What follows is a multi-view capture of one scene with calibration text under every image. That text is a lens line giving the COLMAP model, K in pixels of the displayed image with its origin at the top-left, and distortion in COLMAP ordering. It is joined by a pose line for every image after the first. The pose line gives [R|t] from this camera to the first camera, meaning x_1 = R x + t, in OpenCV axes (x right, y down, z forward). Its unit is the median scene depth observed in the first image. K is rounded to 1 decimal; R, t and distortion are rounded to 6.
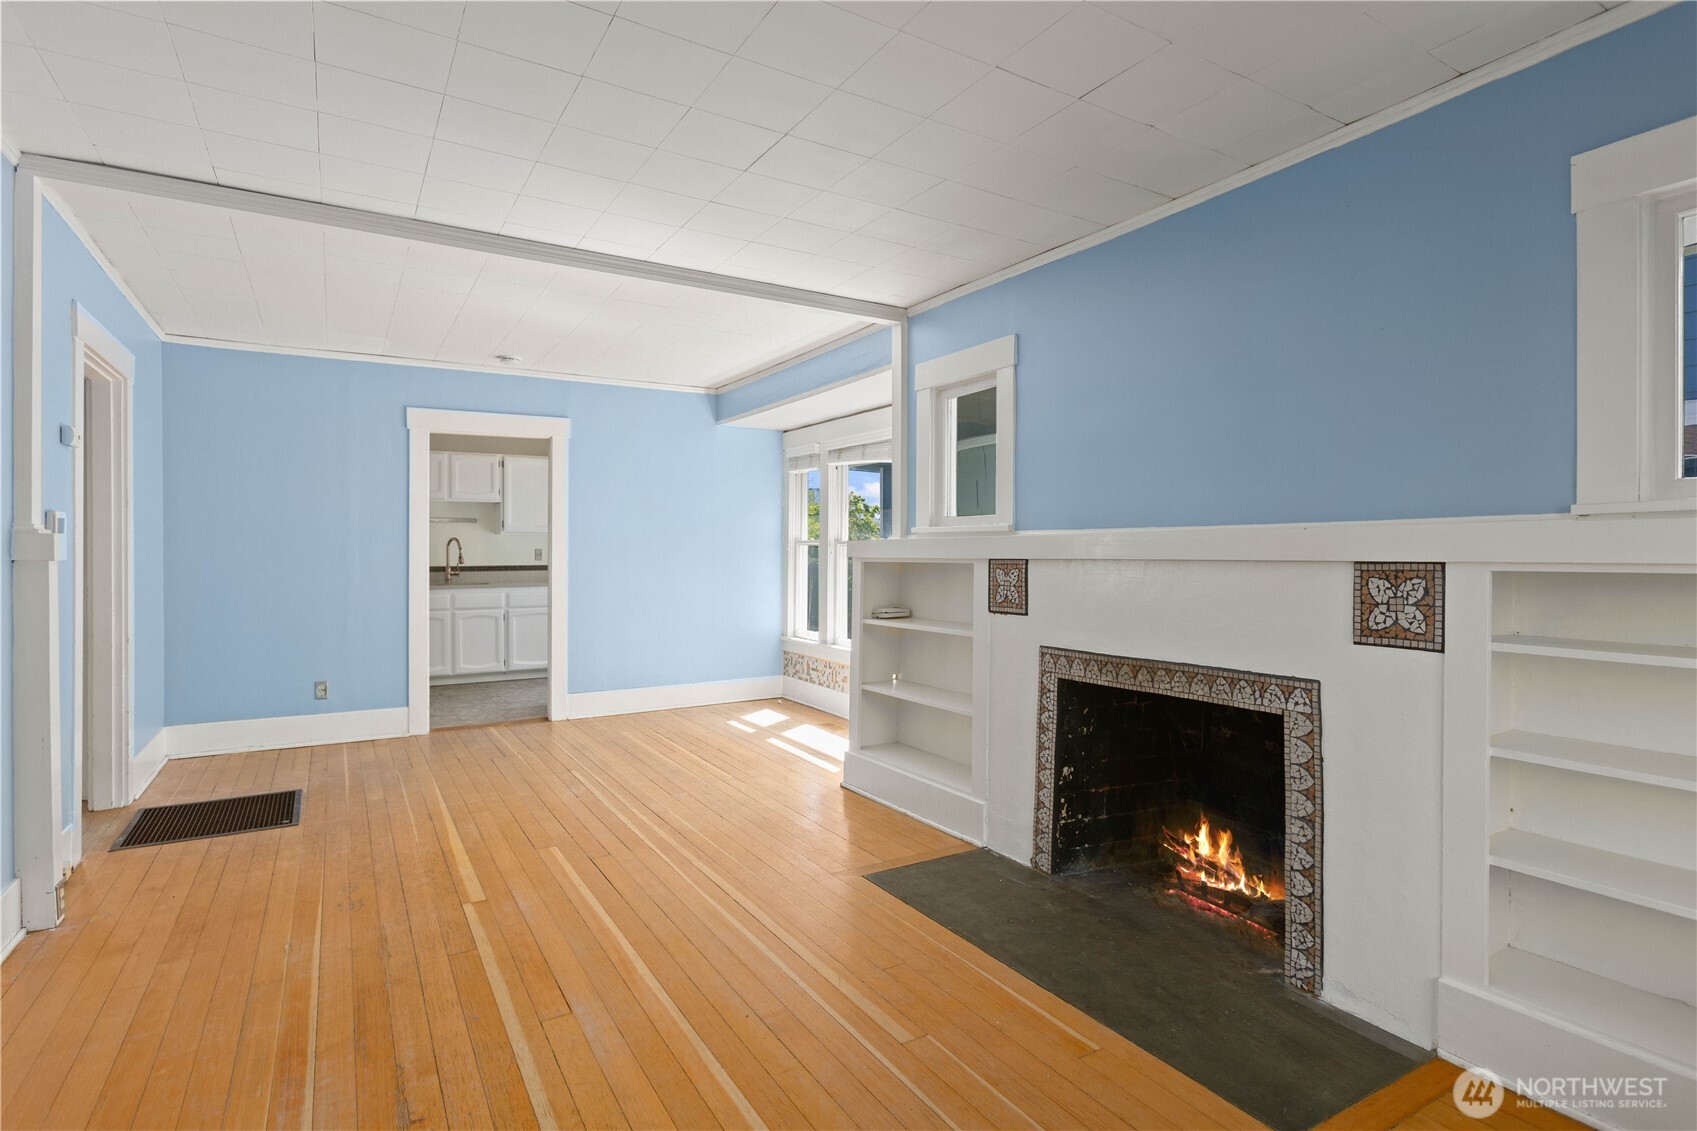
lens RADIAL K [[860.7, 0, 830.8], [0, 860.7, 562.4], [0, 0, 1]] dist [-0.016635, 0.008104]
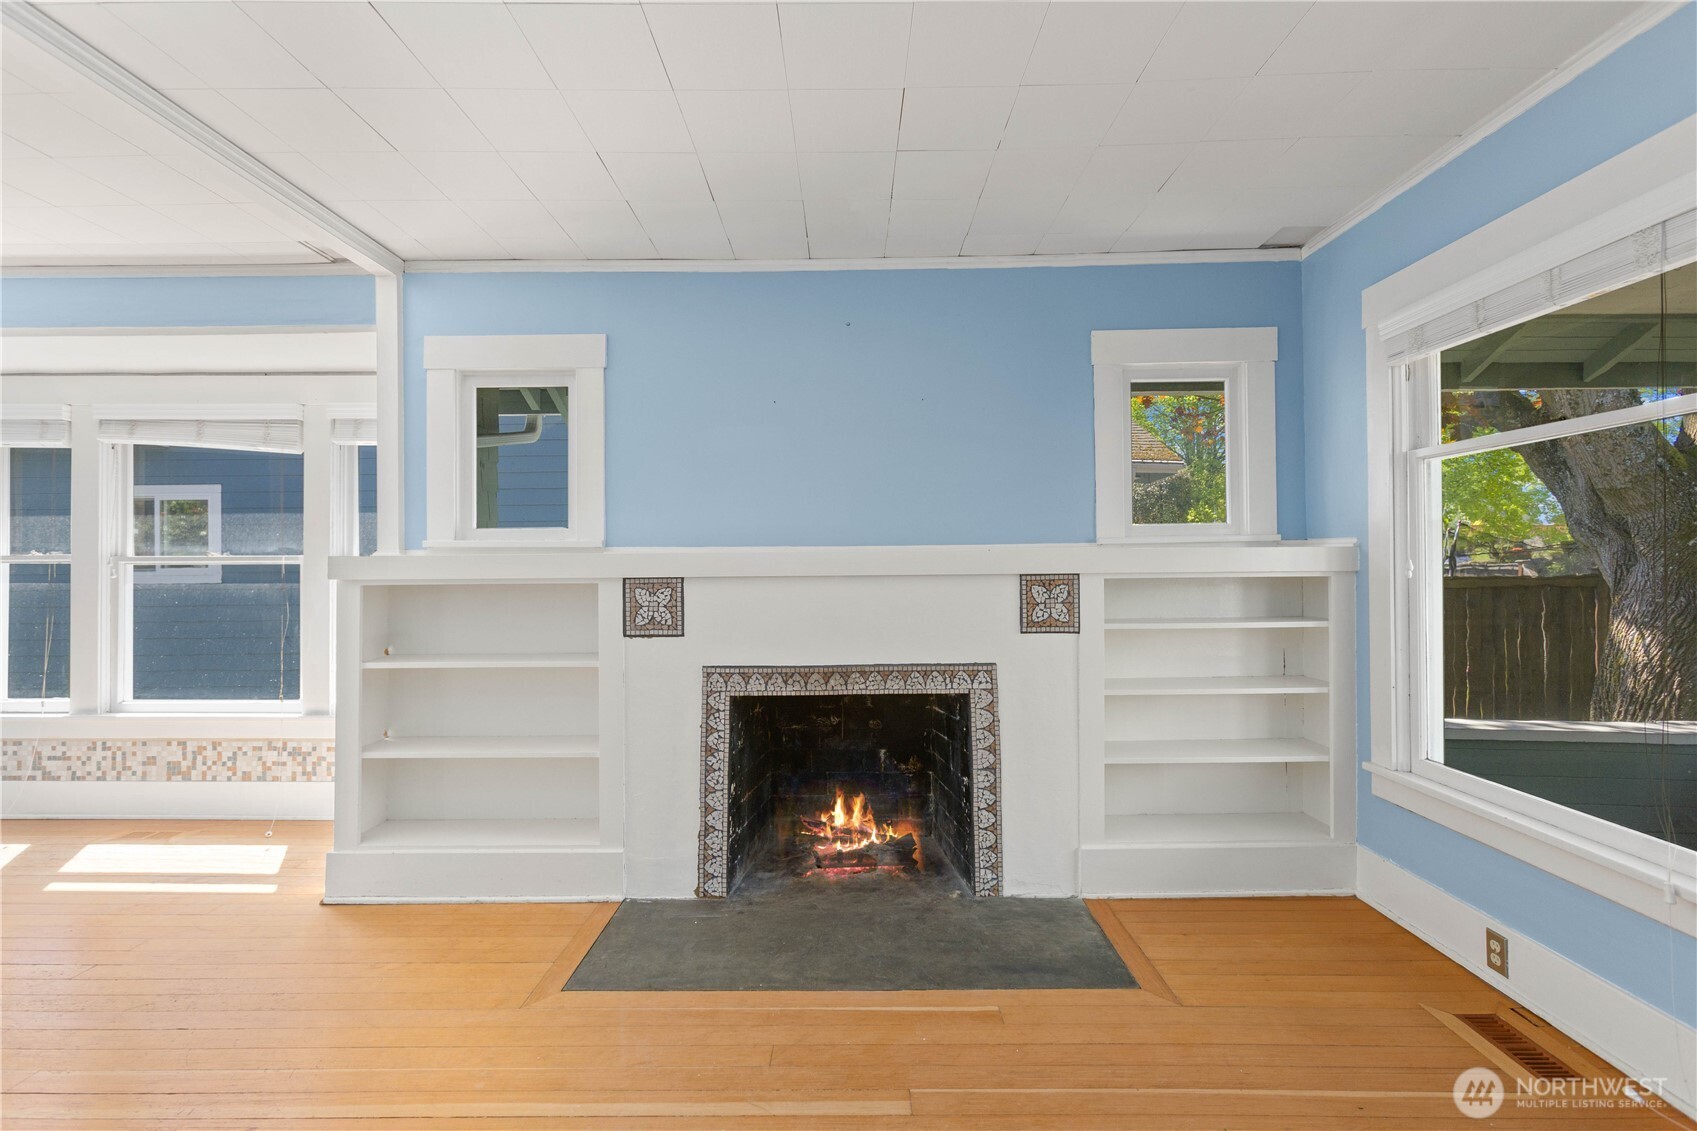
lens RADIAL K [[759.6, 0, 854.7], [0, 759.6, 568.2], [0, 0, 1]] dist [-0.015748, 0.009330]
pose [[0.502761, -0.004379, 0.864414, -0.410798], [0.016856, 0.999847, -0.004738, -0.006875], [-0.864261, 0.016953, 0.502758, 0.417729]]
